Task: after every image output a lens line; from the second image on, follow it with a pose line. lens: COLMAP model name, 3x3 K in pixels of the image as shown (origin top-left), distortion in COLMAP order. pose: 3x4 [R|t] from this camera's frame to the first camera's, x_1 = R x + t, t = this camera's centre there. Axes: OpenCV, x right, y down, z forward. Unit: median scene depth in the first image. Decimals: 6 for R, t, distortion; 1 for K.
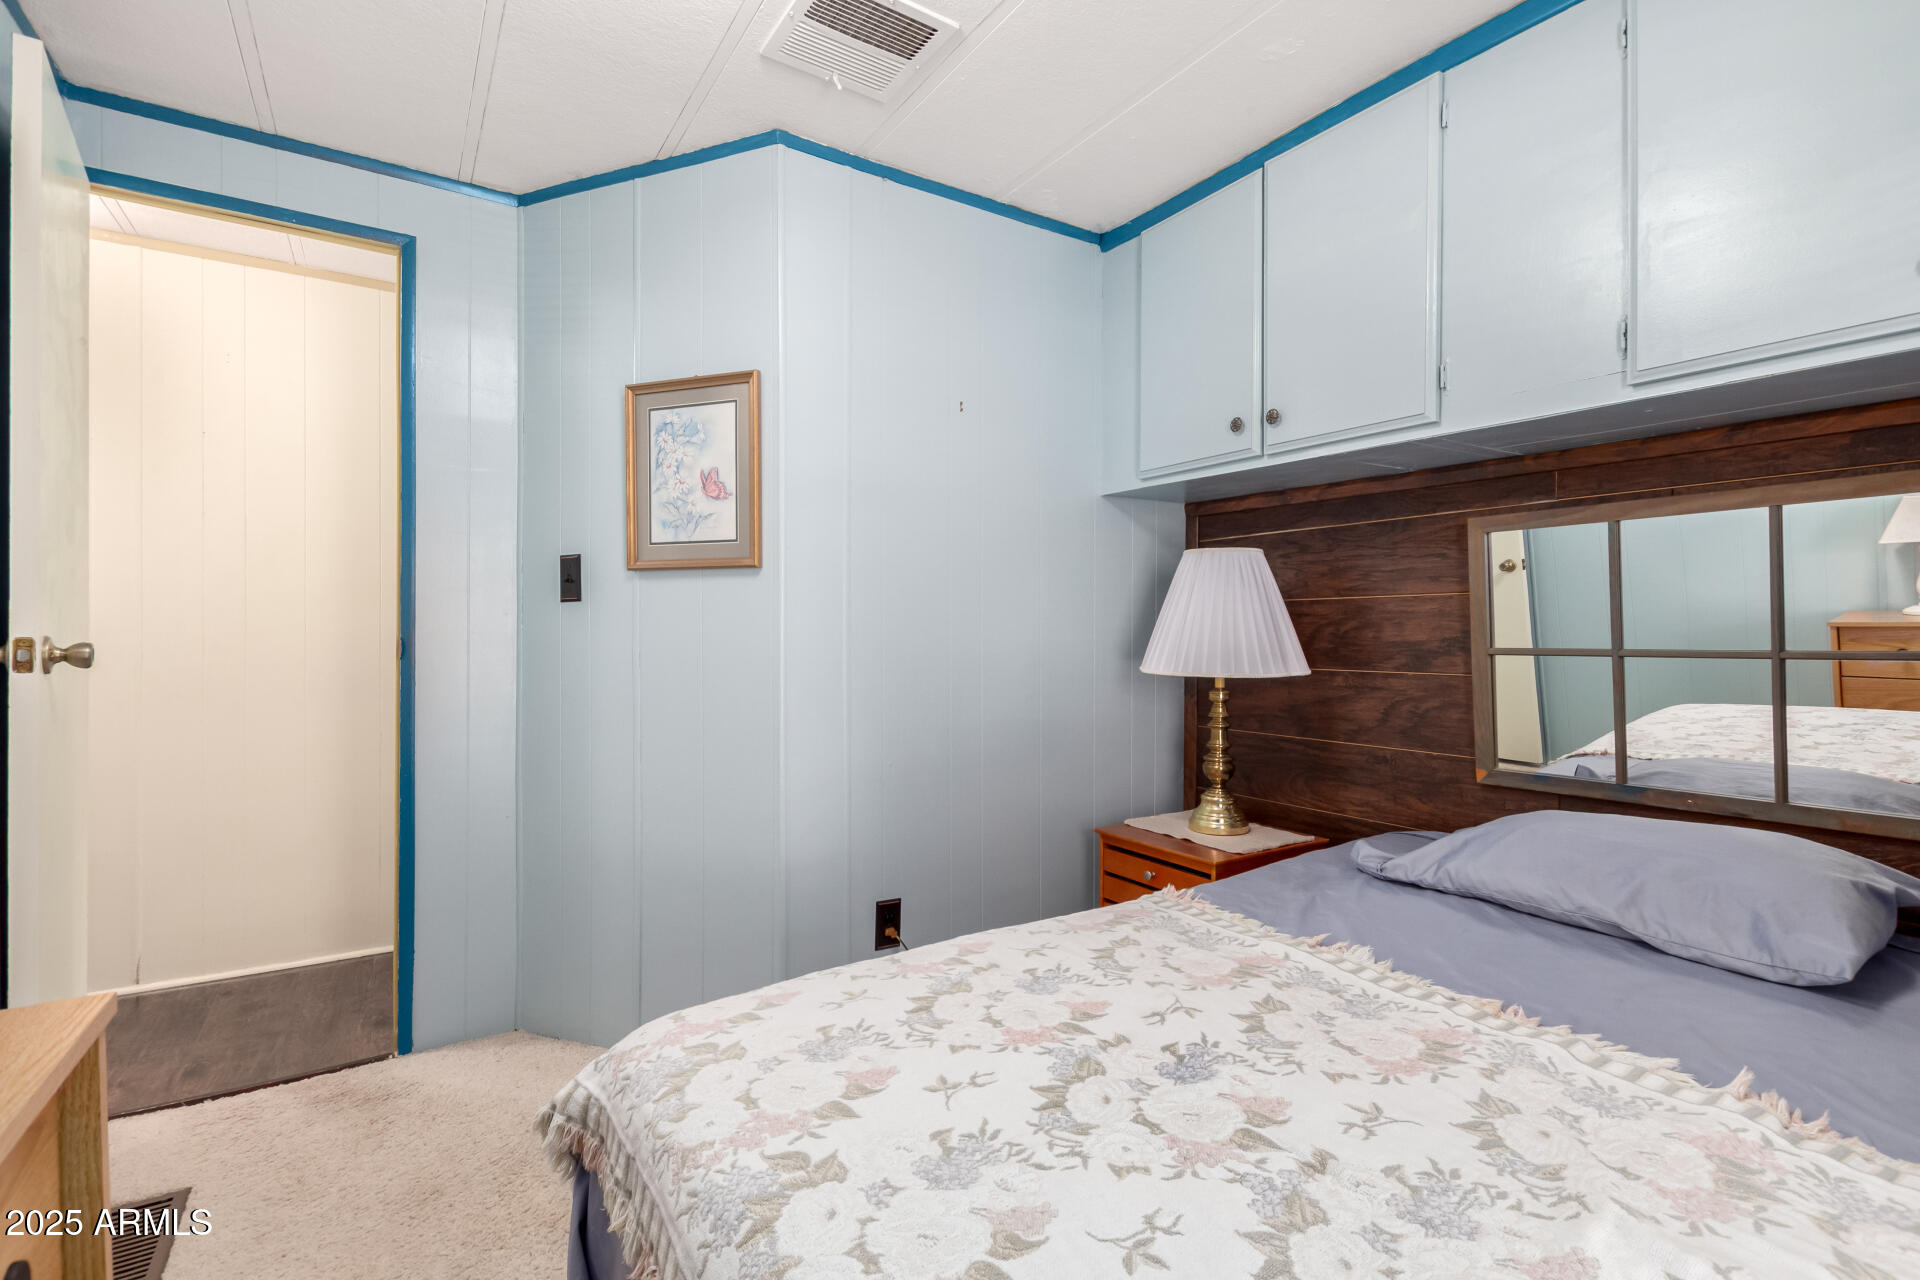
lens RADIAL K [[872.8, 0, 968.6], [0, 872.8, 637.1], [0, 0, 1]] dist [0.004555, -0.000362]
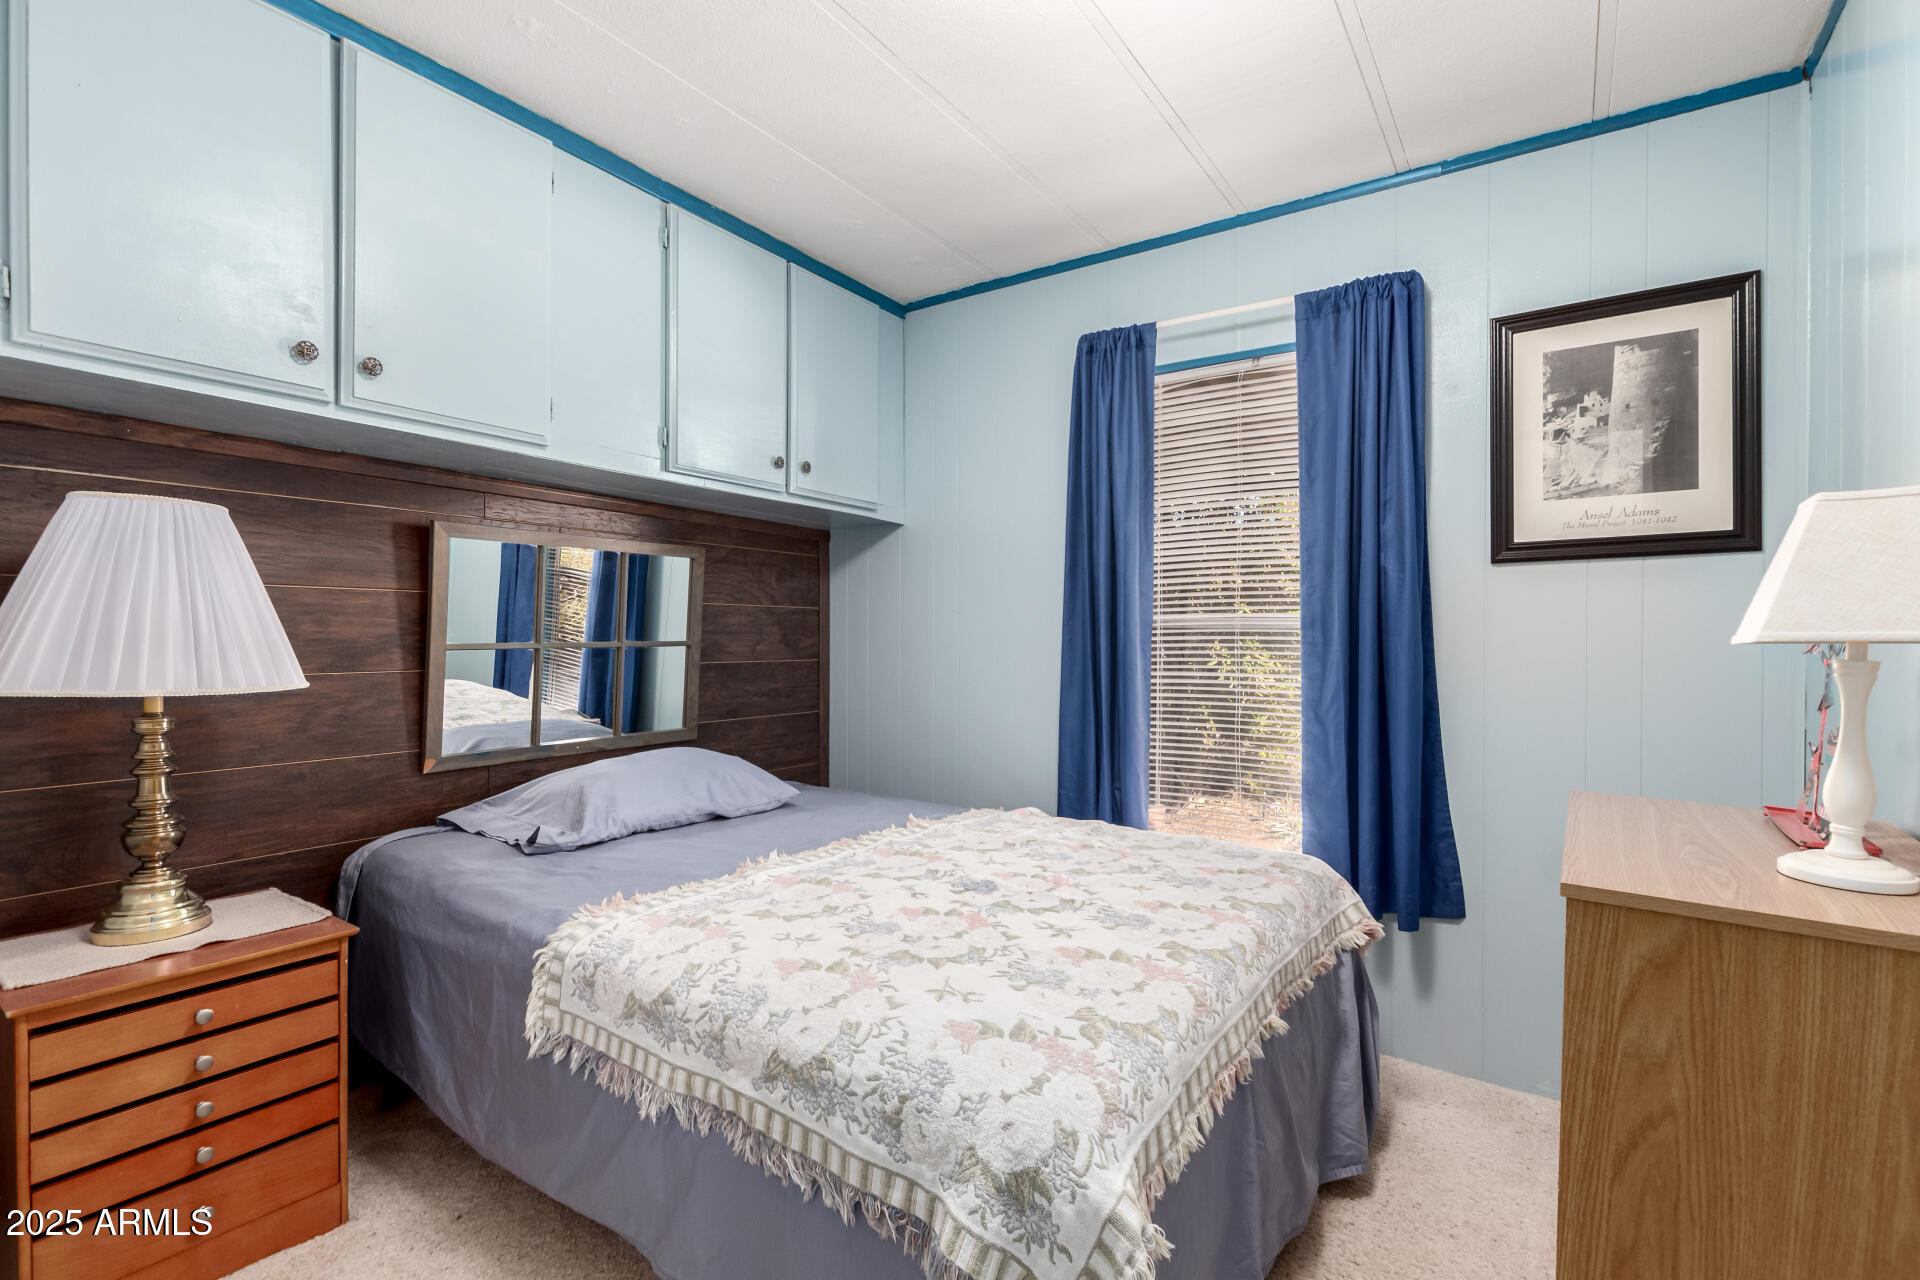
lens RADIAL K [[872.8, 0, 968.6], [0, 872.8, 637.1], [0, 0, 1]] dist [0.004555, -0.000362]
pose [[-0.375427, -0.007084, 0.926825, -0.836115], [-0.000832, 0.999973, 0.007306, -0.005581], [-0.926852, 0.001972, -0.375423, 1.052582]]
